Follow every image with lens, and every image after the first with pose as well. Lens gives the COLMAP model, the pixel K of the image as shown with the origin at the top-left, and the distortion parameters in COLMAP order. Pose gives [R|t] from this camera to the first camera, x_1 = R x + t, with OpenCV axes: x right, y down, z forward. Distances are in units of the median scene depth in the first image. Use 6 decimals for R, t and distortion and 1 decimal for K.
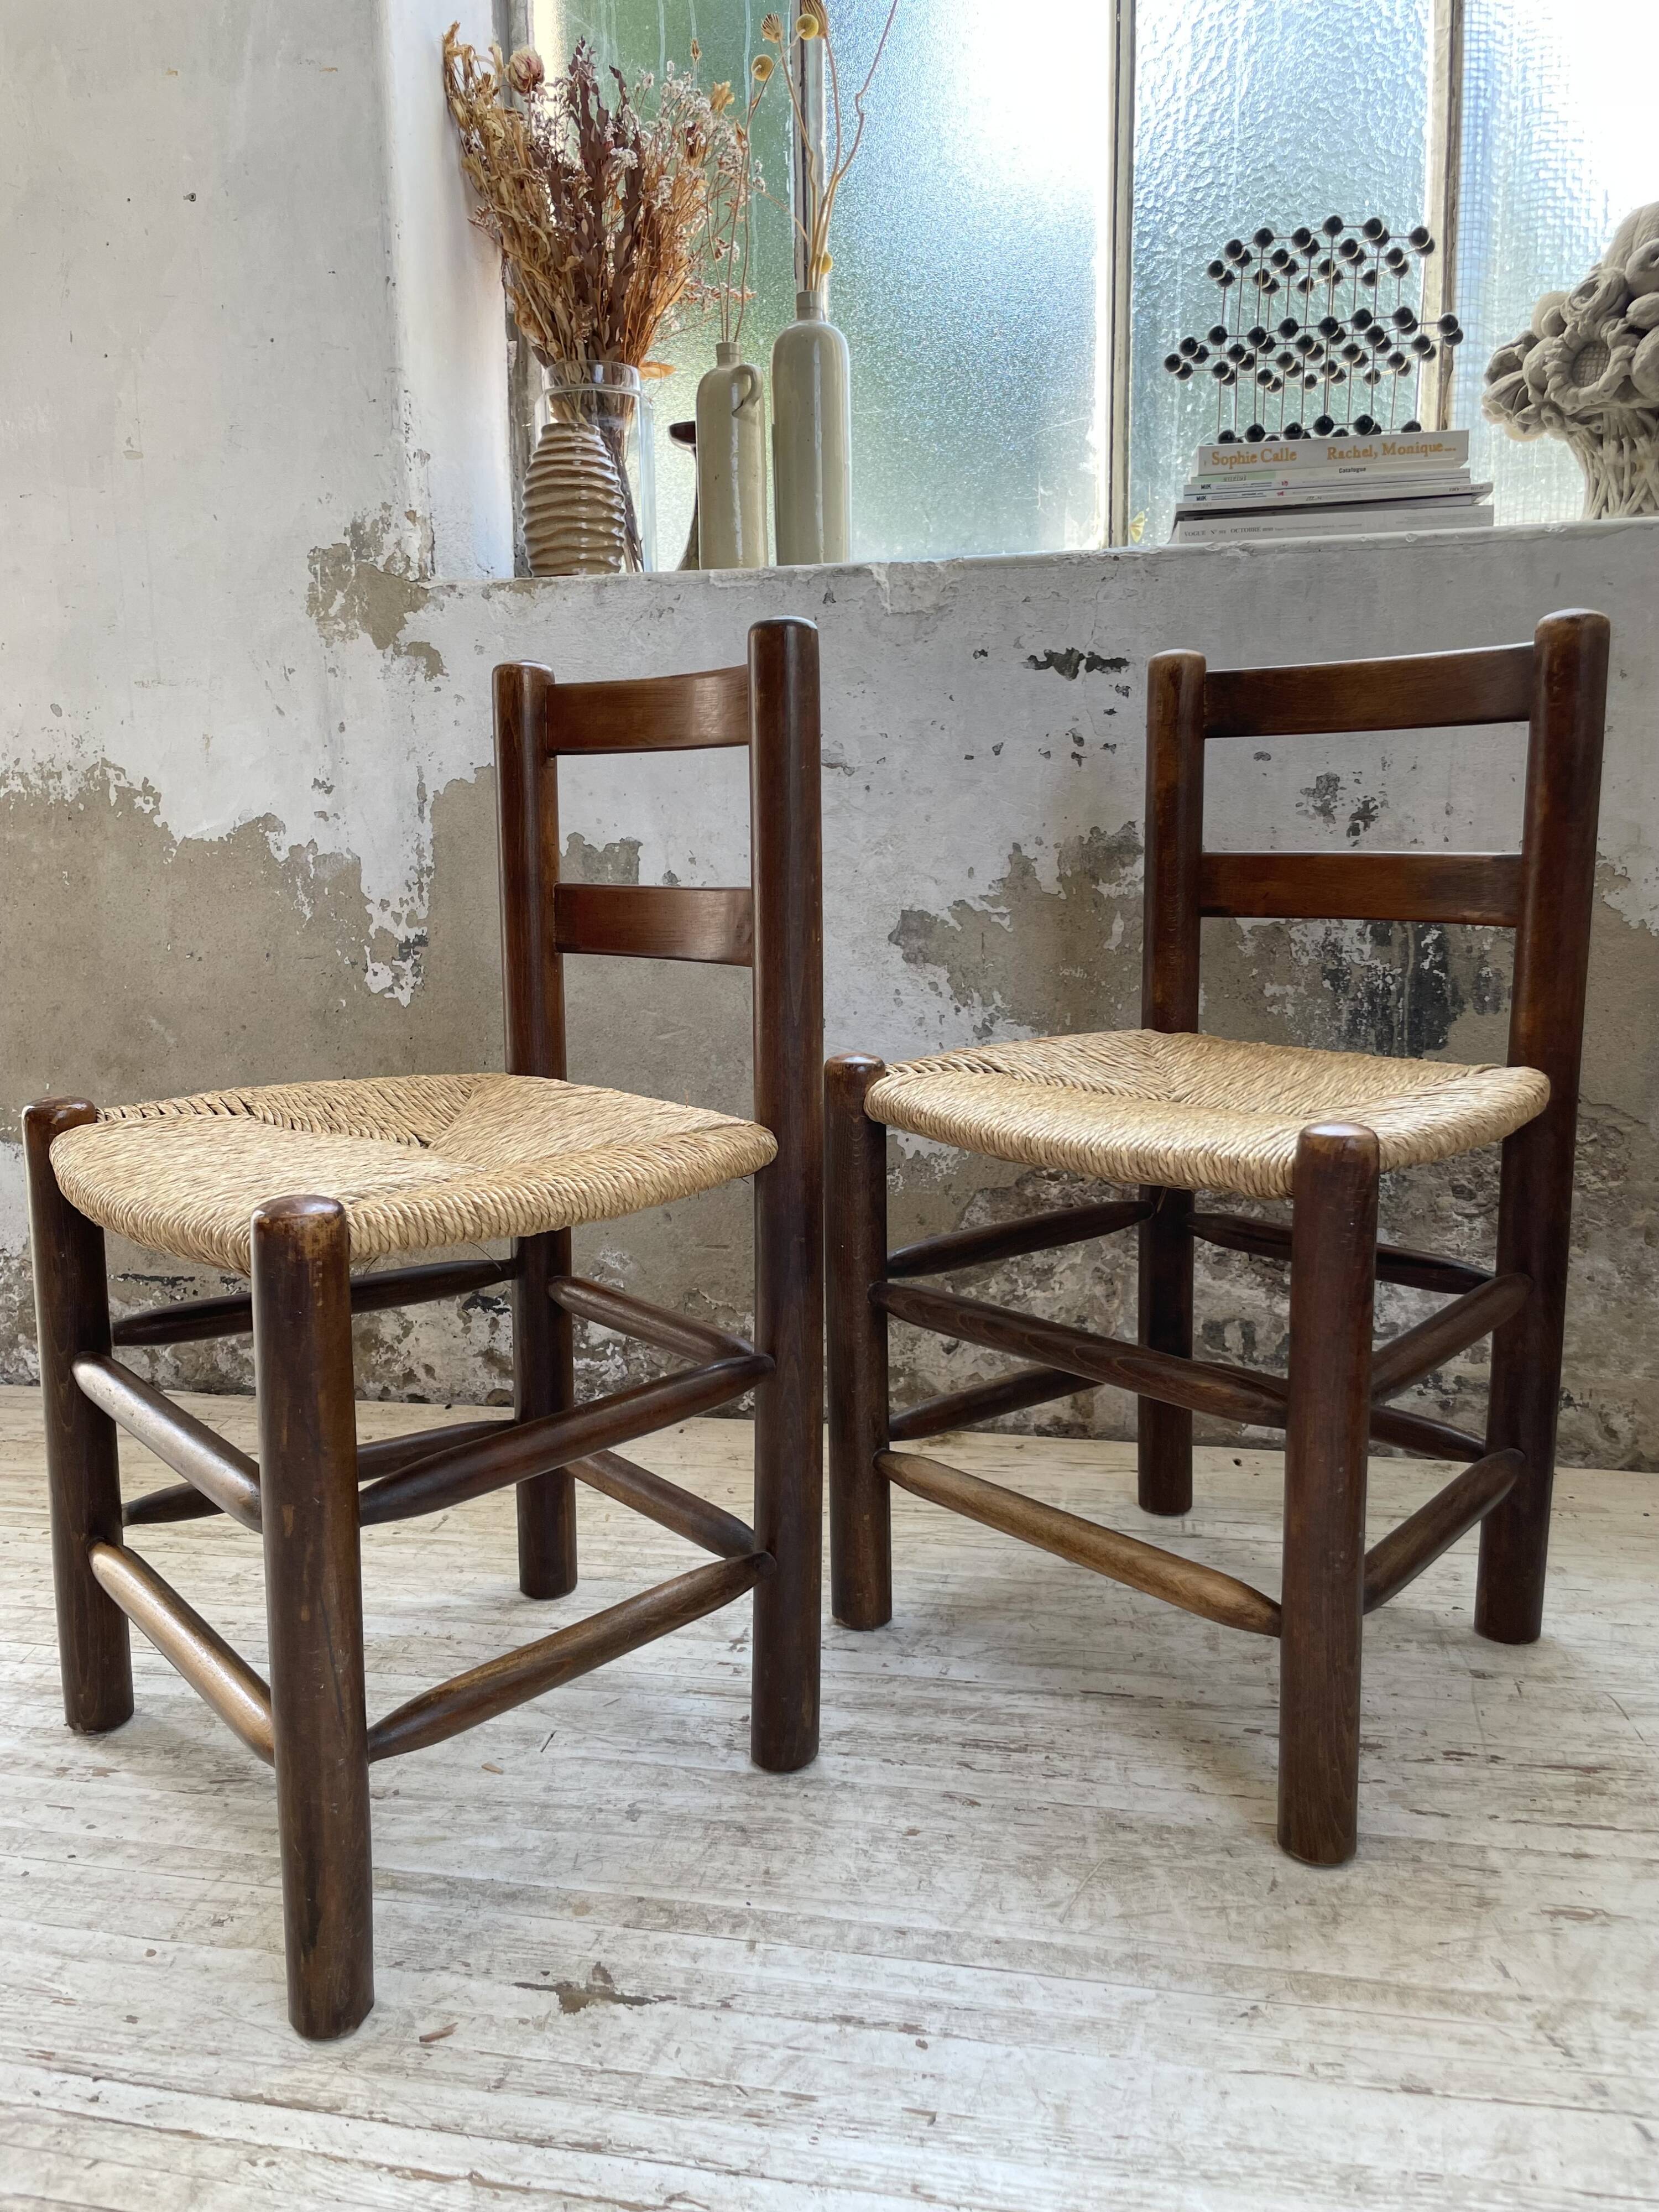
lens RADIAL K [[1687.7, 0, 807.3], [0, 1687.7, 1081.1], [0, 0, 1]] dist [0.082772, -0.120886]
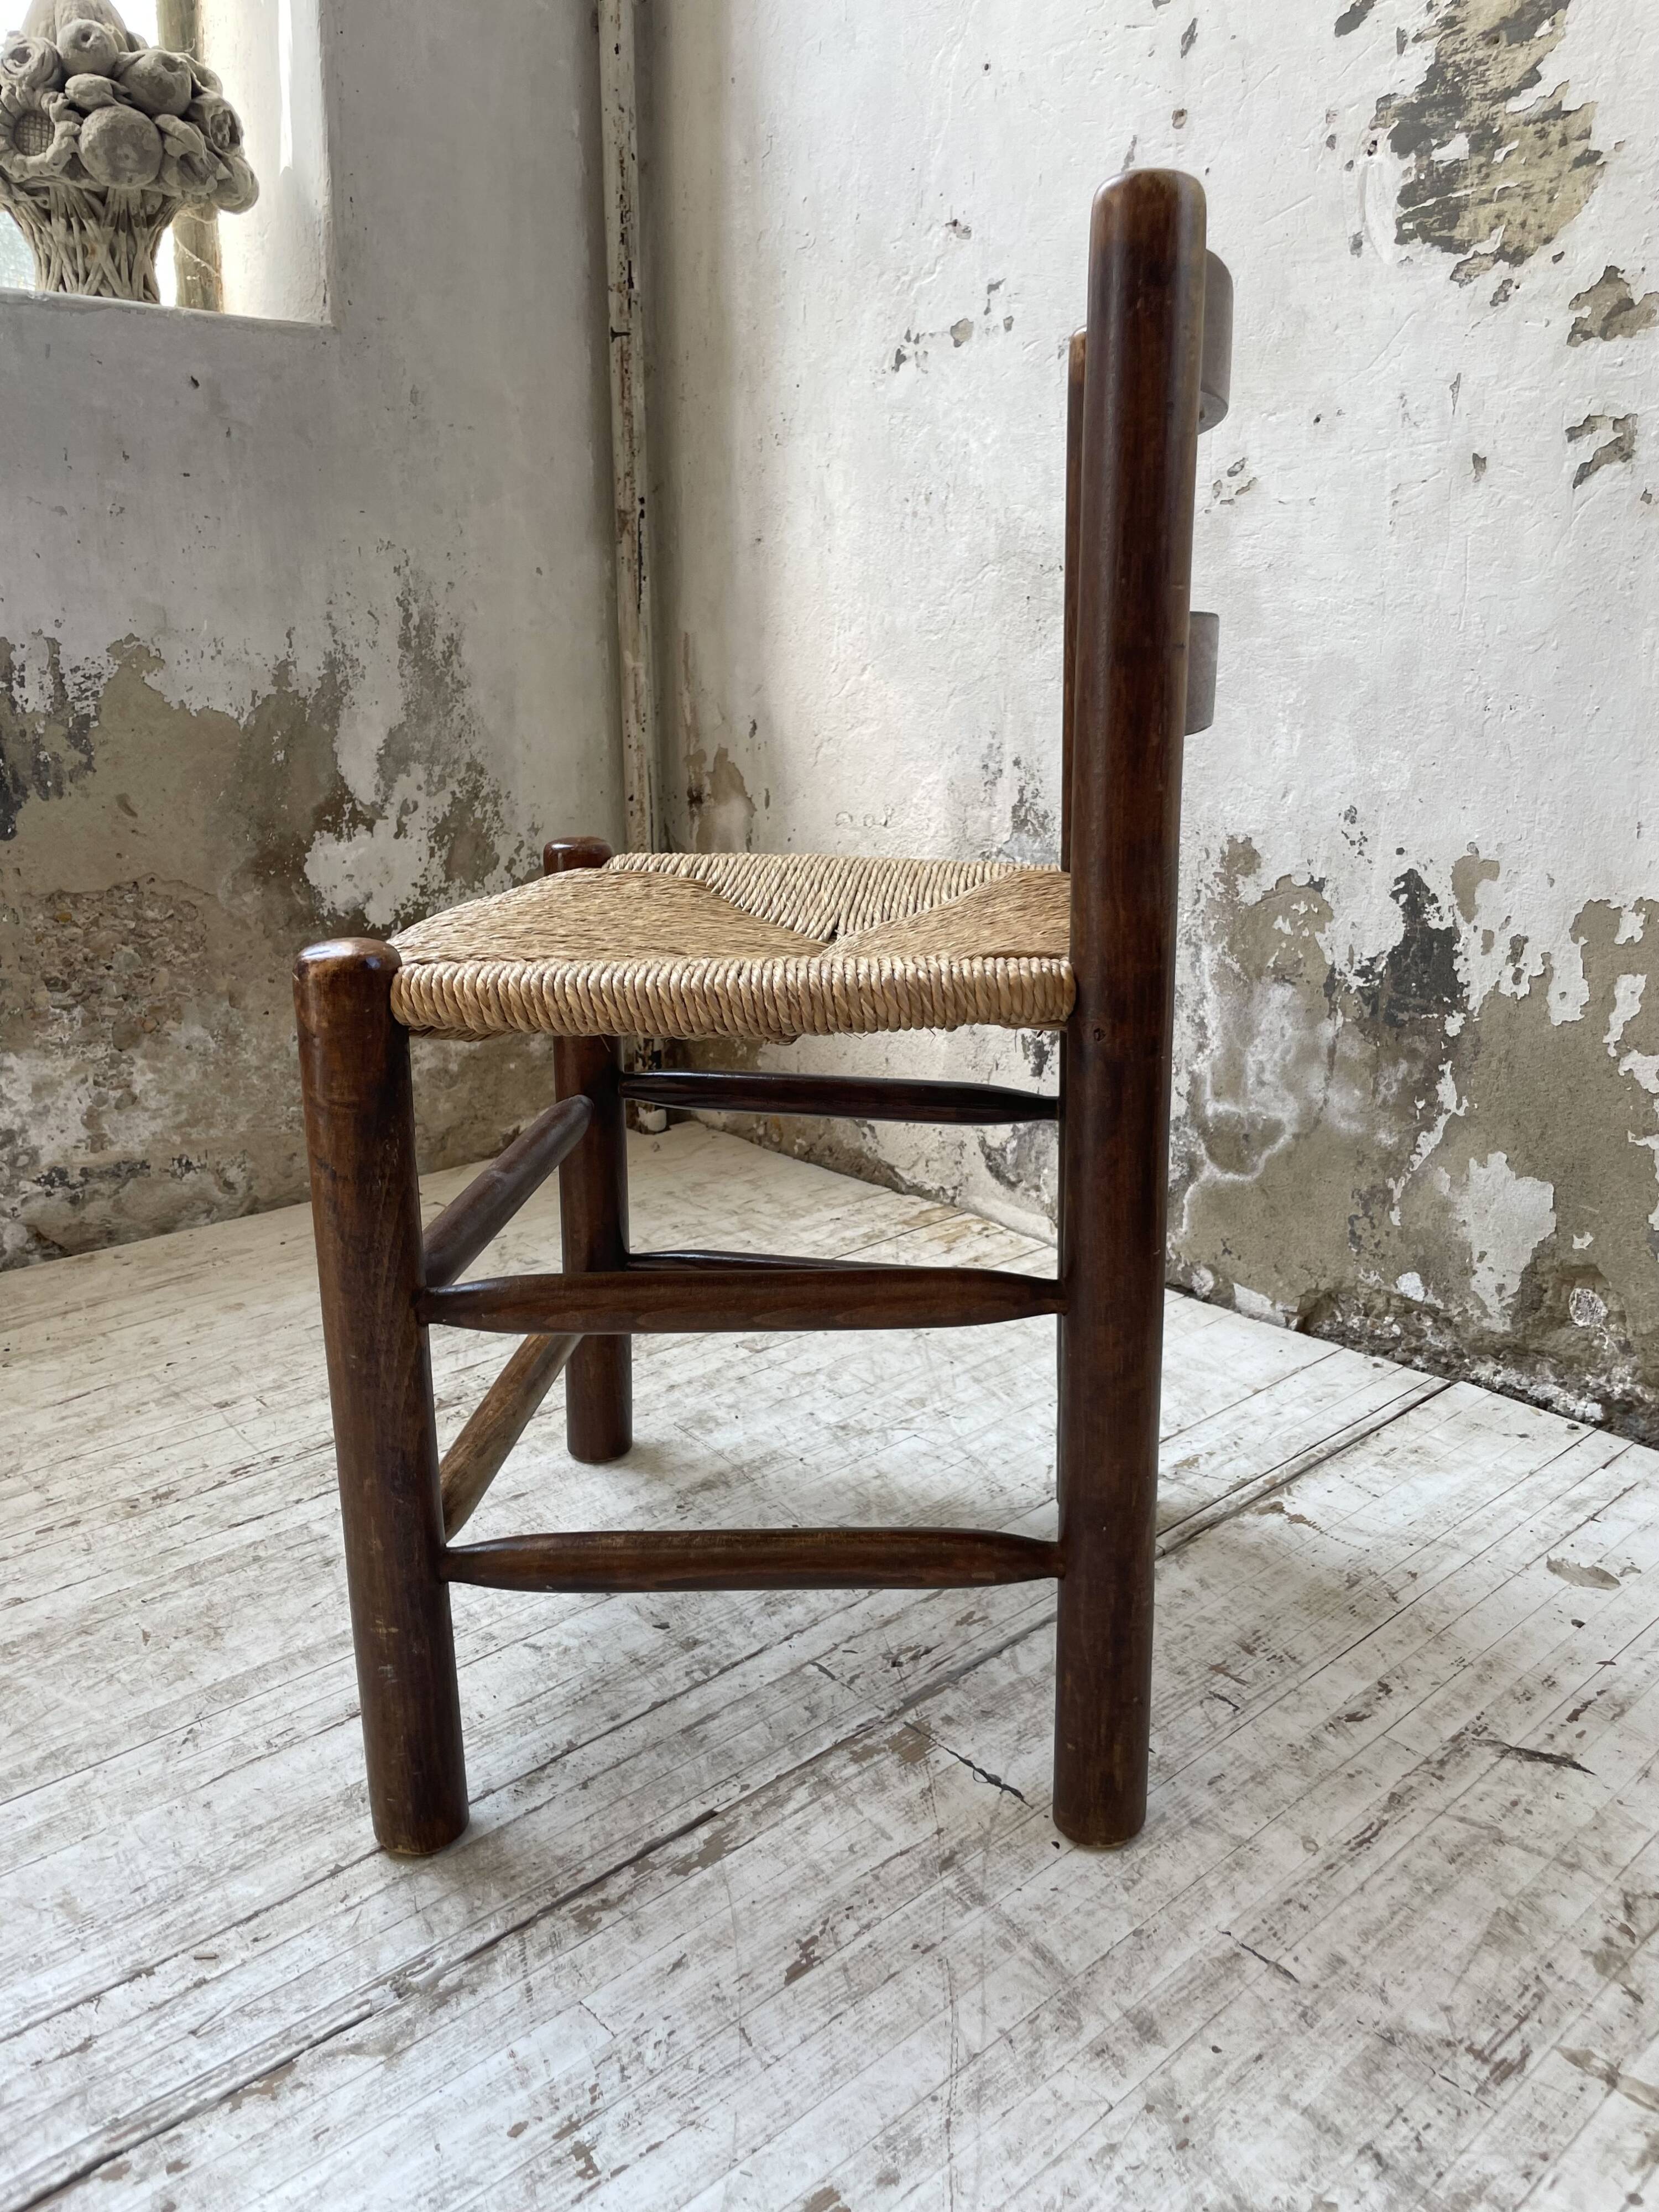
lens RADIAL K [[1687.7, 0, 849.4], [0, 1687.7, 1081.5], [0, 0, 1]] dist [0.082772, -0.120886]
pose [[0.584114, -0.183307, 0.790702, -0.143536], [0.118908, 0.982980, 0.140042, 0.037309], [-0.802915, 0.012221, 0.595969, 0.041456]]
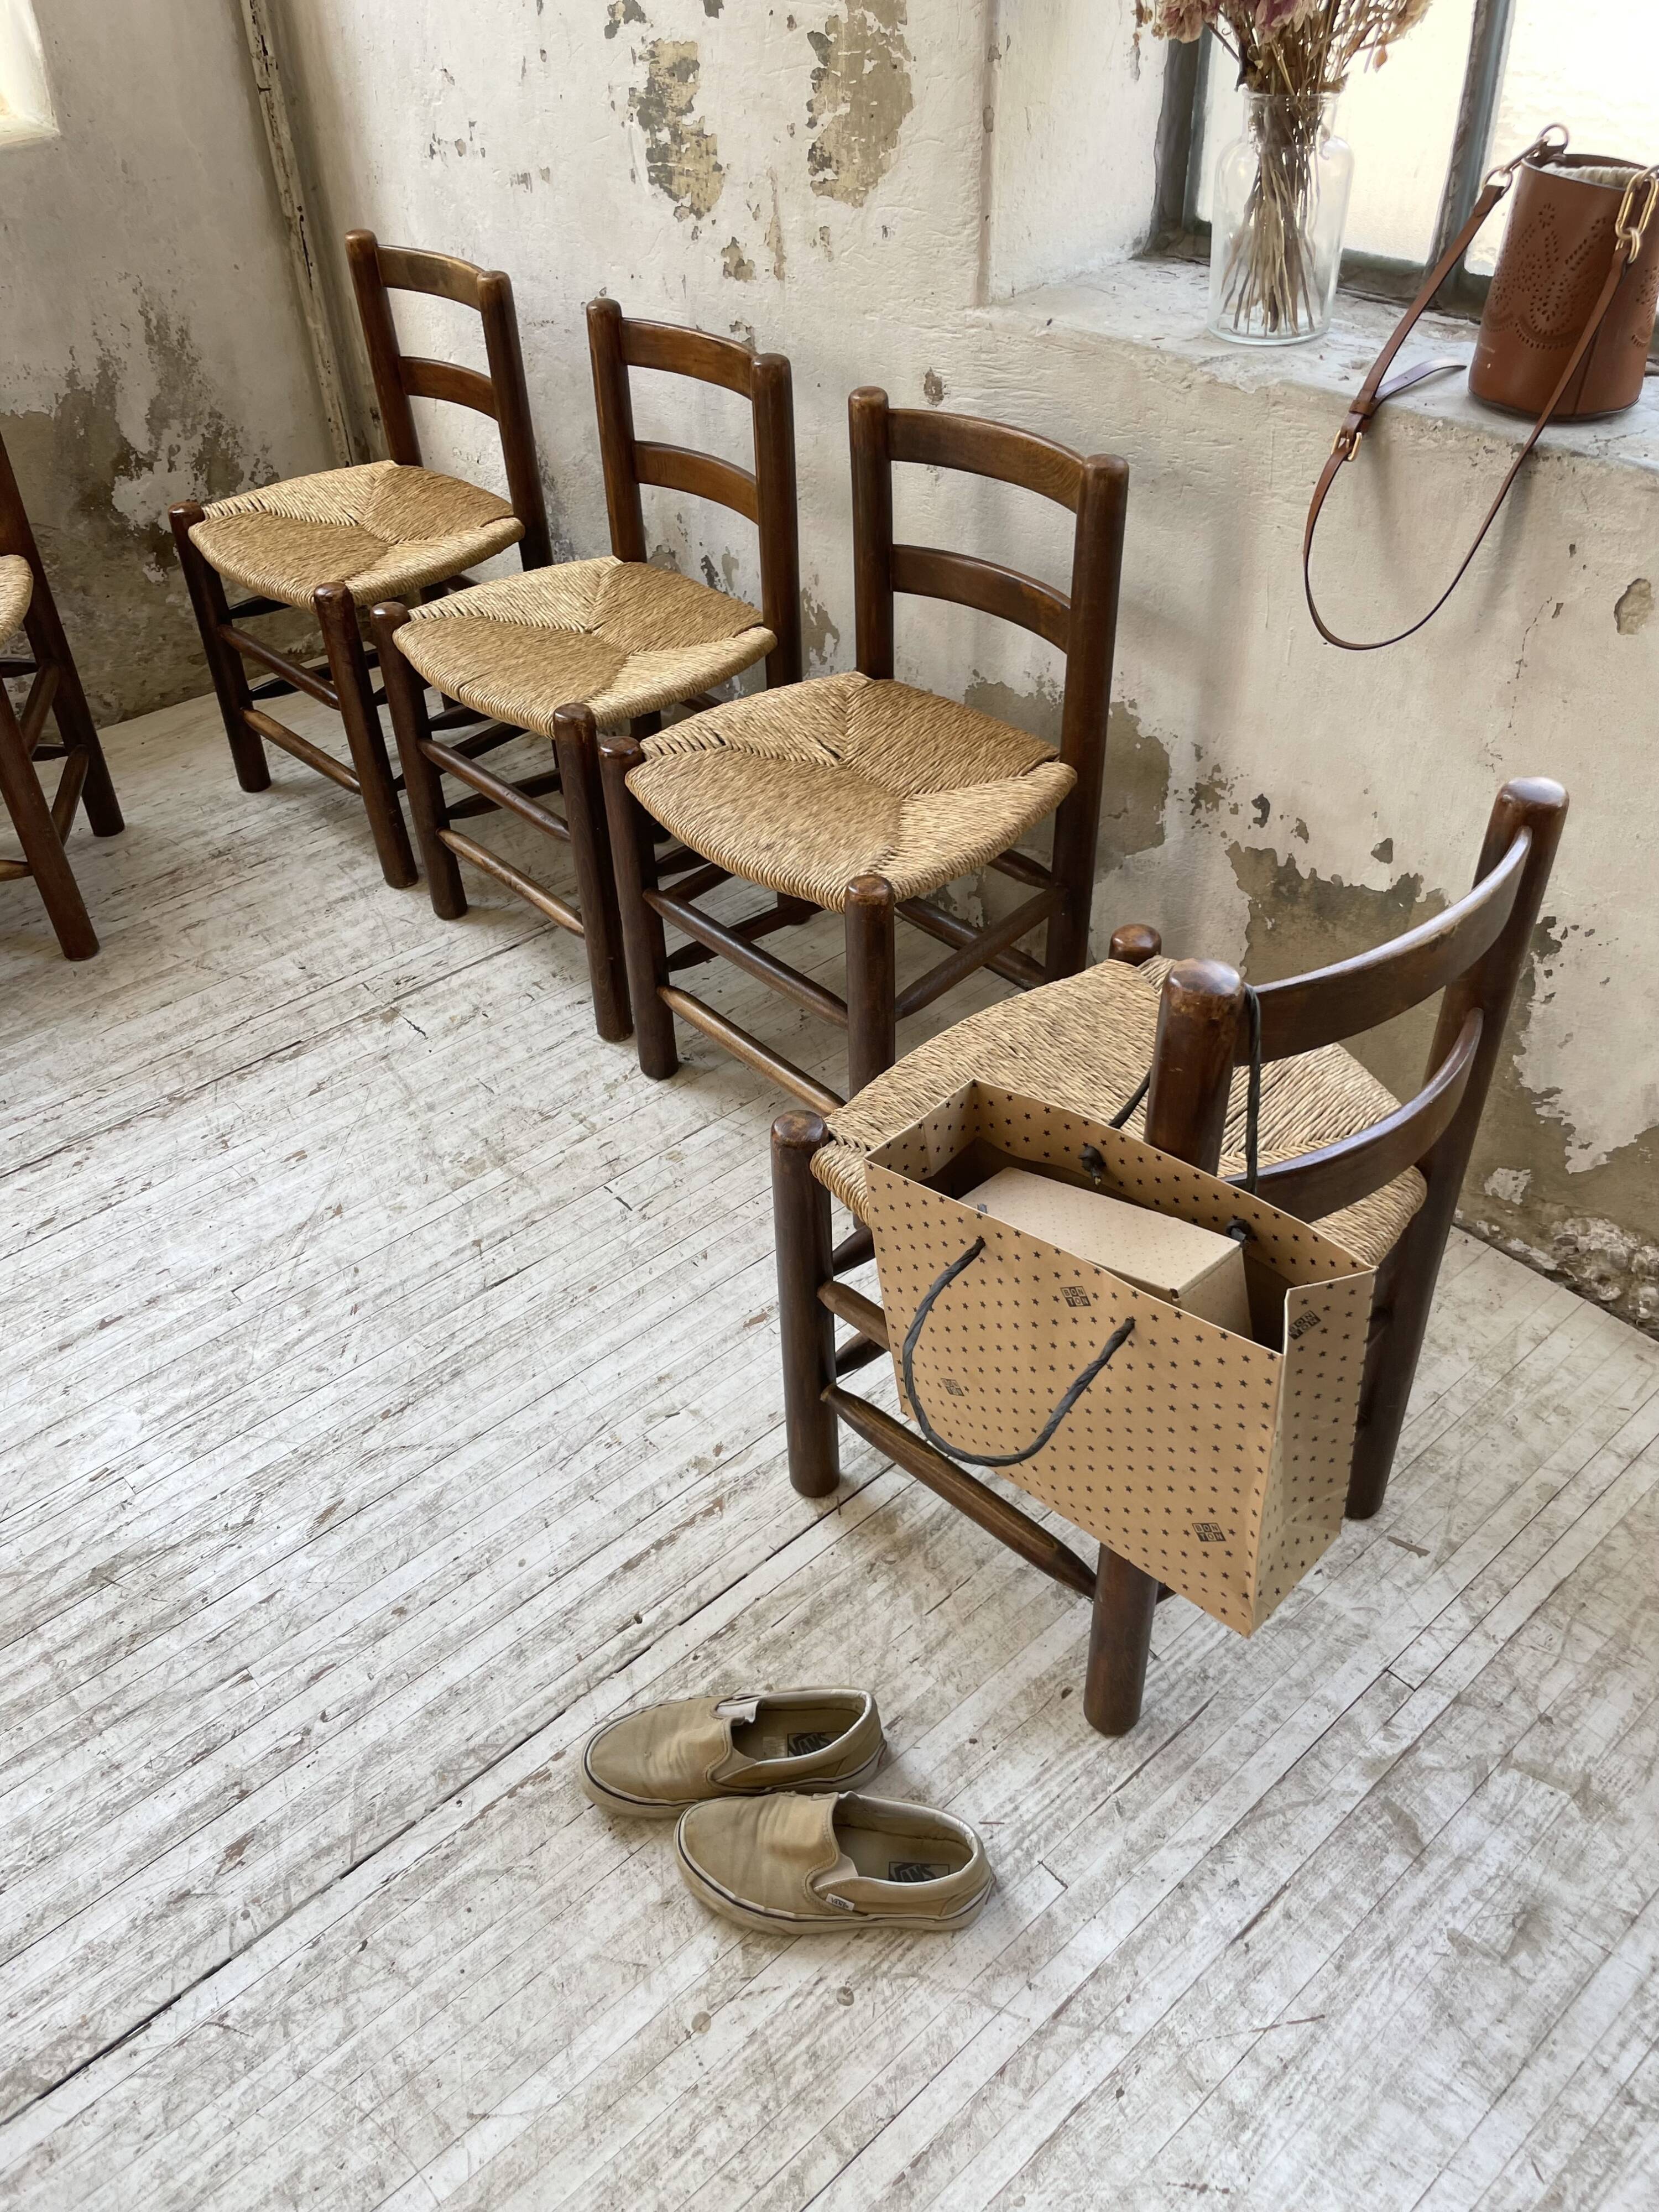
lens RADIAL K [[1687.7, 0, 852.3], [0, 1687.7, 1092.6], [0, 0, 1]] dist [0.082772, -0.120886]
pose [[0.597359, -0.497408, 0.629085, -0.403866], [0.143803, 0.838142, 0.526155, -0.291429], [-0.788976, -0.223839, 0.572200, -0.755025]]
